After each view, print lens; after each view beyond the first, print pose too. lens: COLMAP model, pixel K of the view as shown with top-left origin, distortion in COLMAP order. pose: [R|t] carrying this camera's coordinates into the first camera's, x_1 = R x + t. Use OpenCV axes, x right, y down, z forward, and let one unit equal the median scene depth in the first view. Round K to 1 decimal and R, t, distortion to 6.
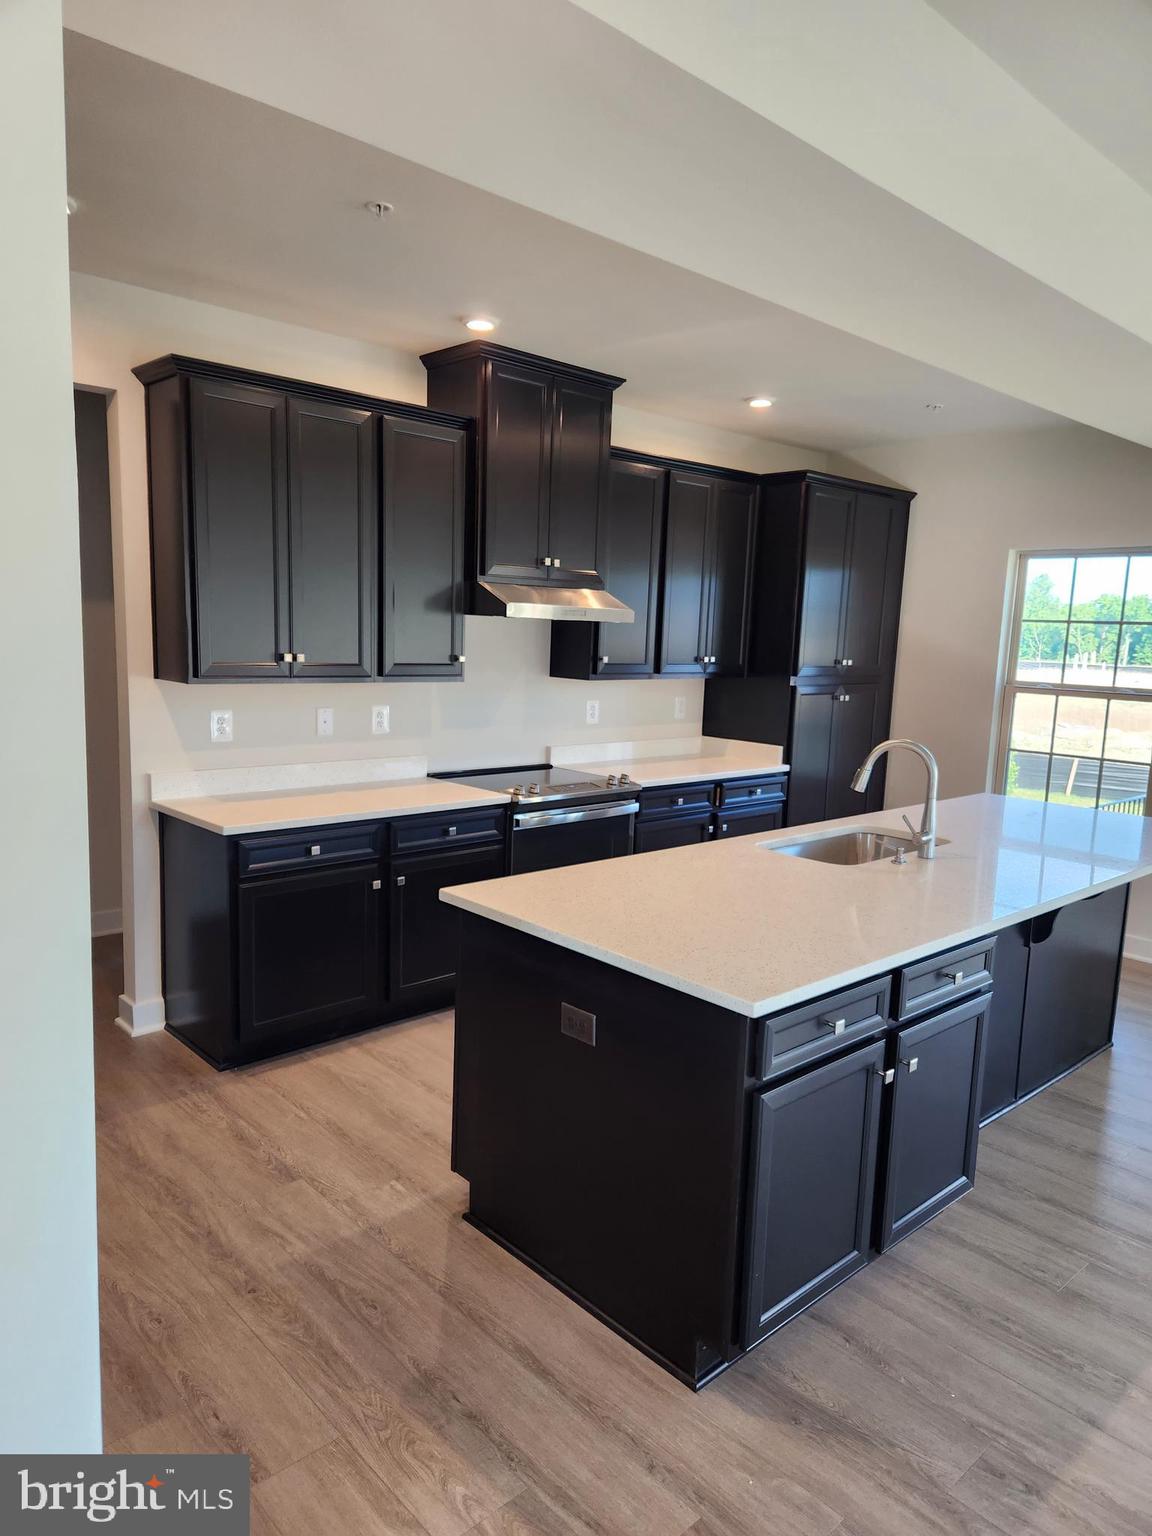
lens RADIAL K [[1032.5, 0, 575.2], [0, 1032.5, 780.9], [0, 0, 1]] dist [0.076018, -0.062687]
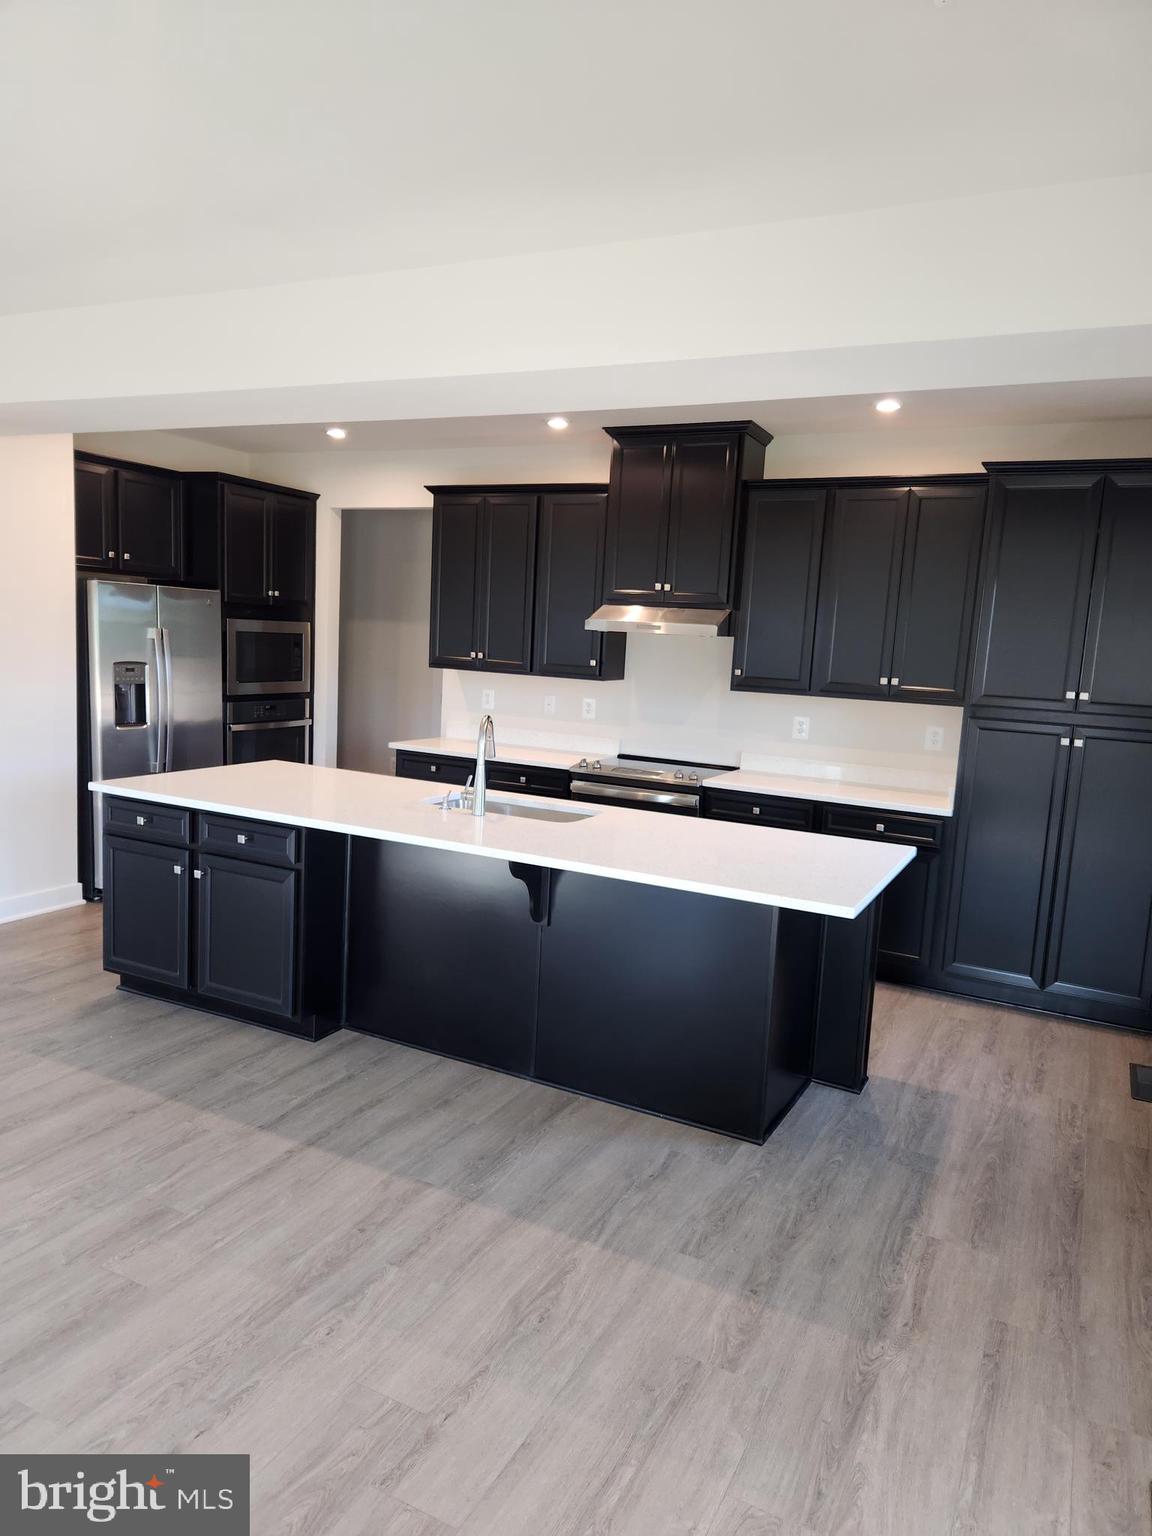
lens RADIAL K [[1019.2, 0, 587.4], [0, 1019.2, 787.9], [0, 0, 1]] dist [0.060497, -0.058631]
pose [[0.345007, 0.115050, -0.931522, 1.142941], [-0.182144, 0.981799, 0.053799, -0.029899], [0.920757, 0.151110, 0.359684, 0.552143]]
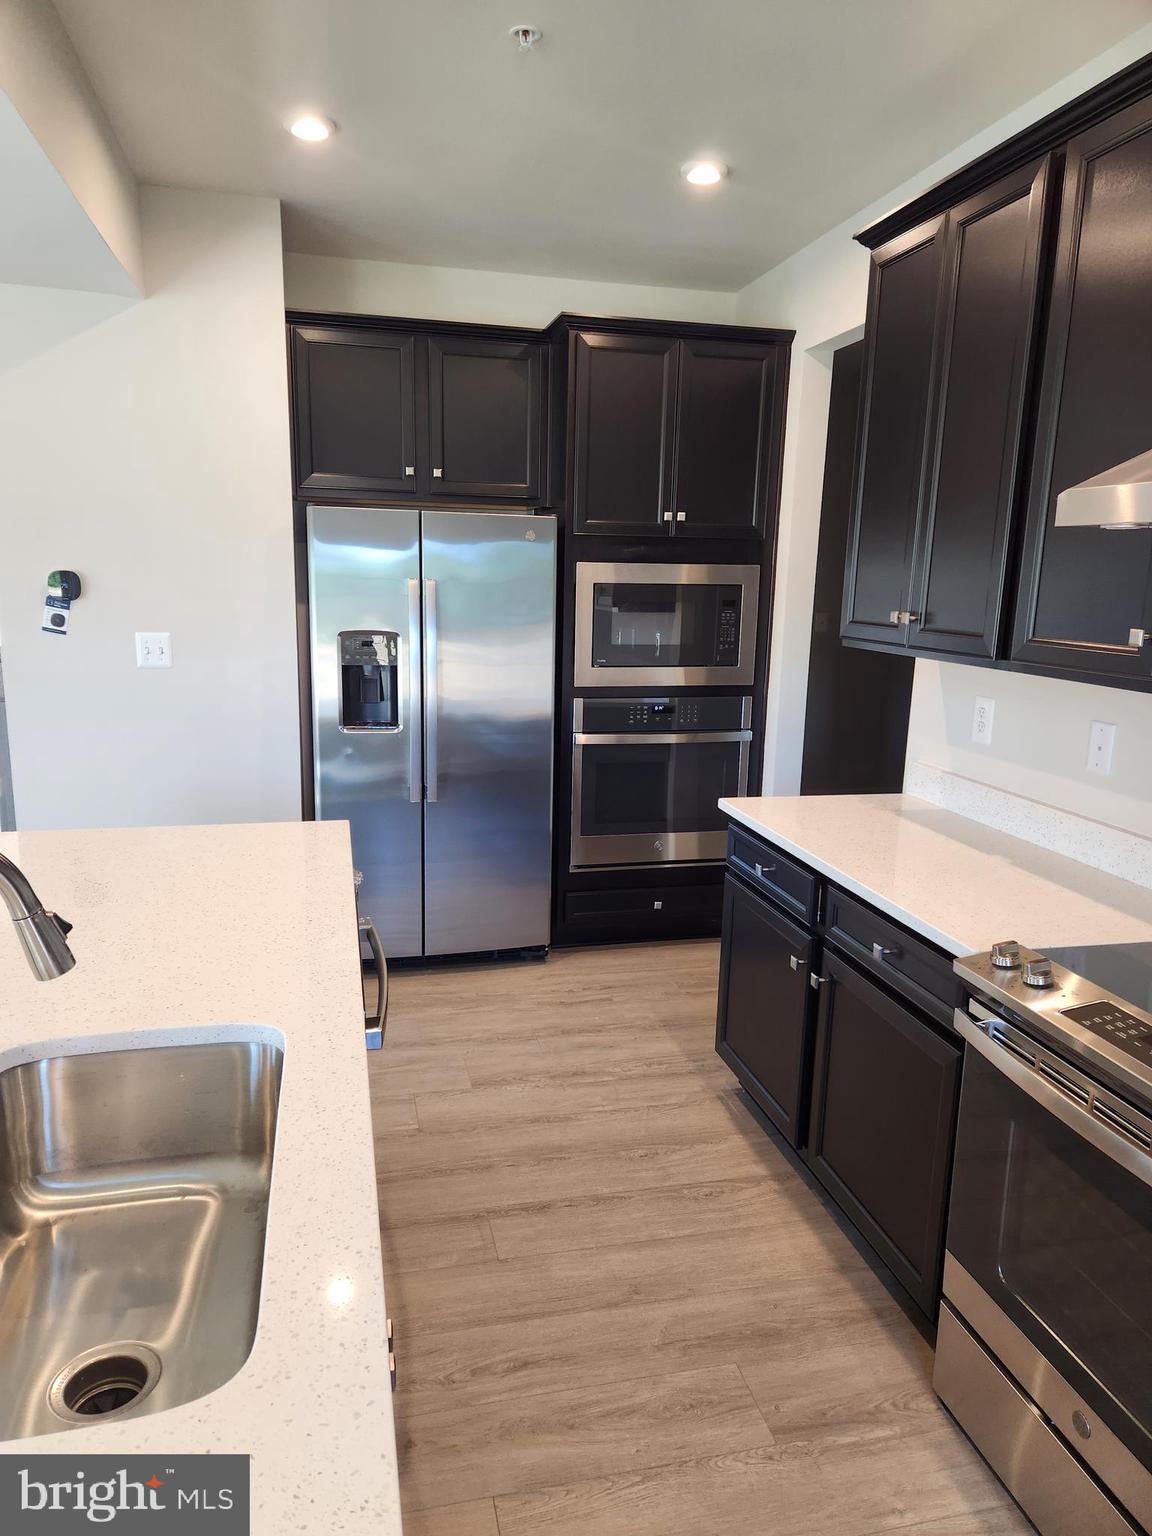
lens RADIAL K [[1032.5, 0, 575.2], [0, 1032.5, 780.9], [0, 0, 1]] dist [0.076018, -0.062687]
pose [[-0.495130, 0.118572, -0.860690, 0.380866], [-0.178209, 0.955720, 0.234182, -0.122300], [0.850346, 0.269333, -0.452075, 1.023977]]
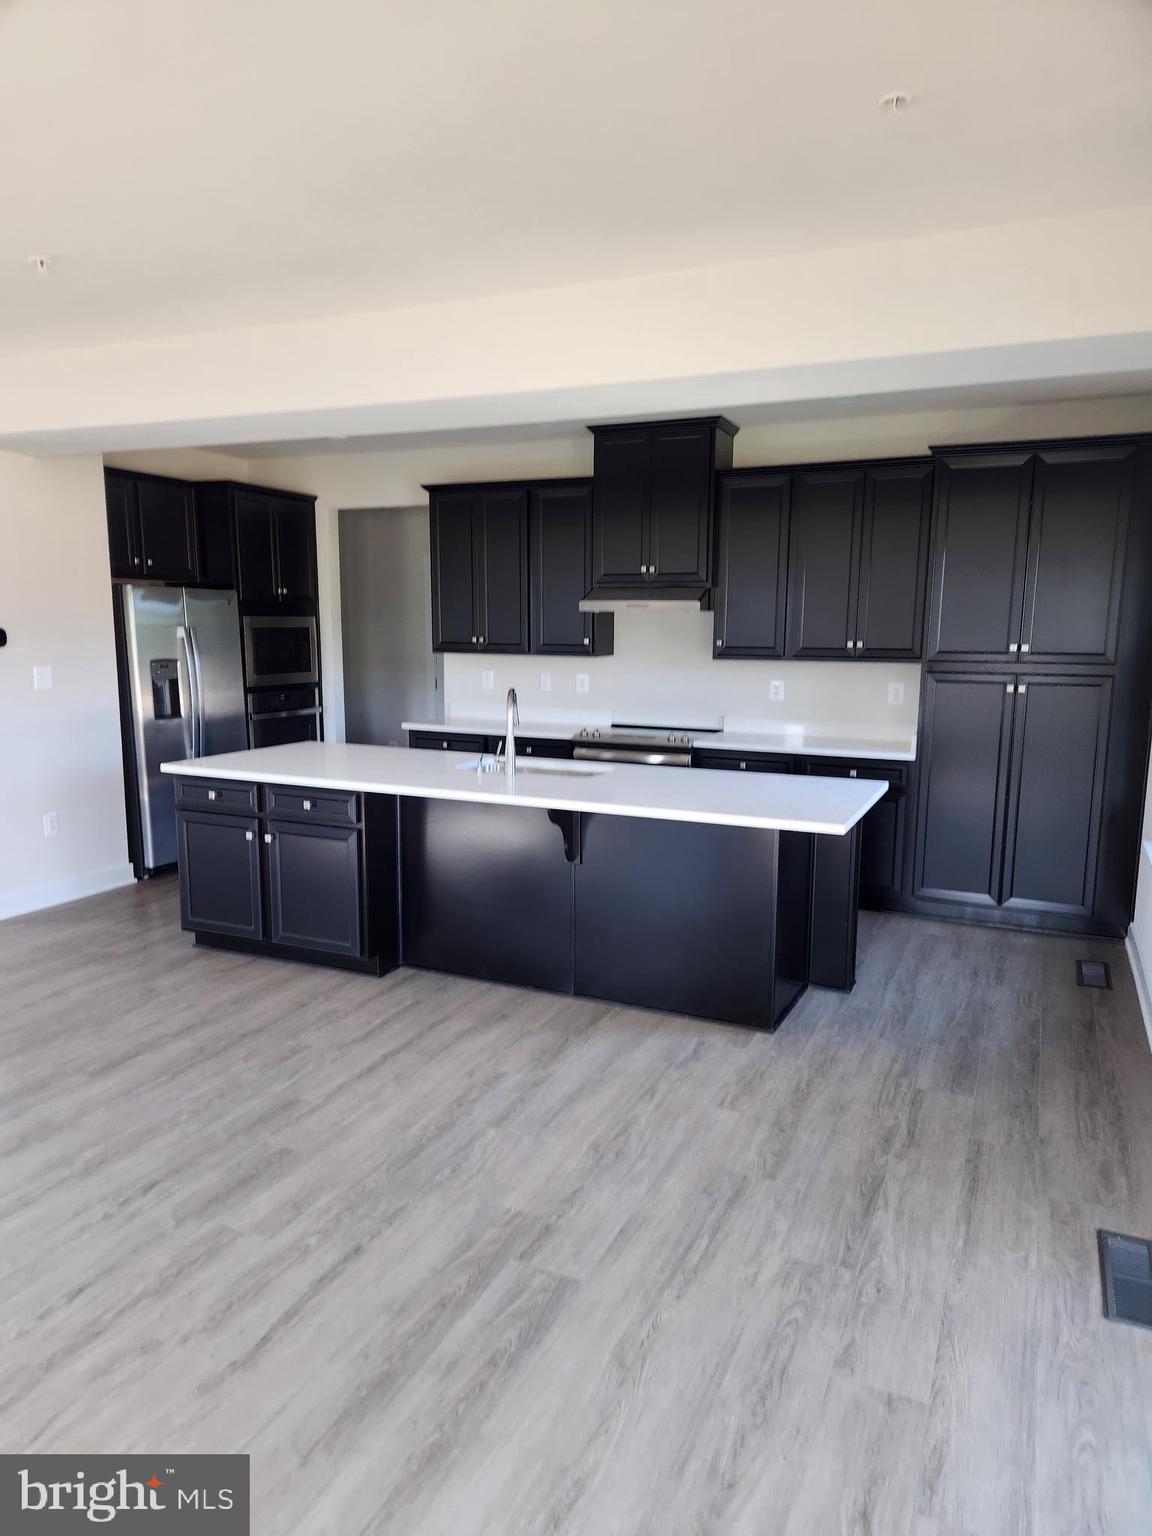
lens RADIAL K [[1019.3, 0, 578.4], [0, 1019.3, 794.8], [0, 0, 1]] dist [0.060990, -0.056573]
pose [[0.380902, 0.114985, -0.917438, 1.253118], [-0.134476, 0.988576, 0.068069, 0.000090], [0.914784, 0.097445, 0.392014, 0.449255]]
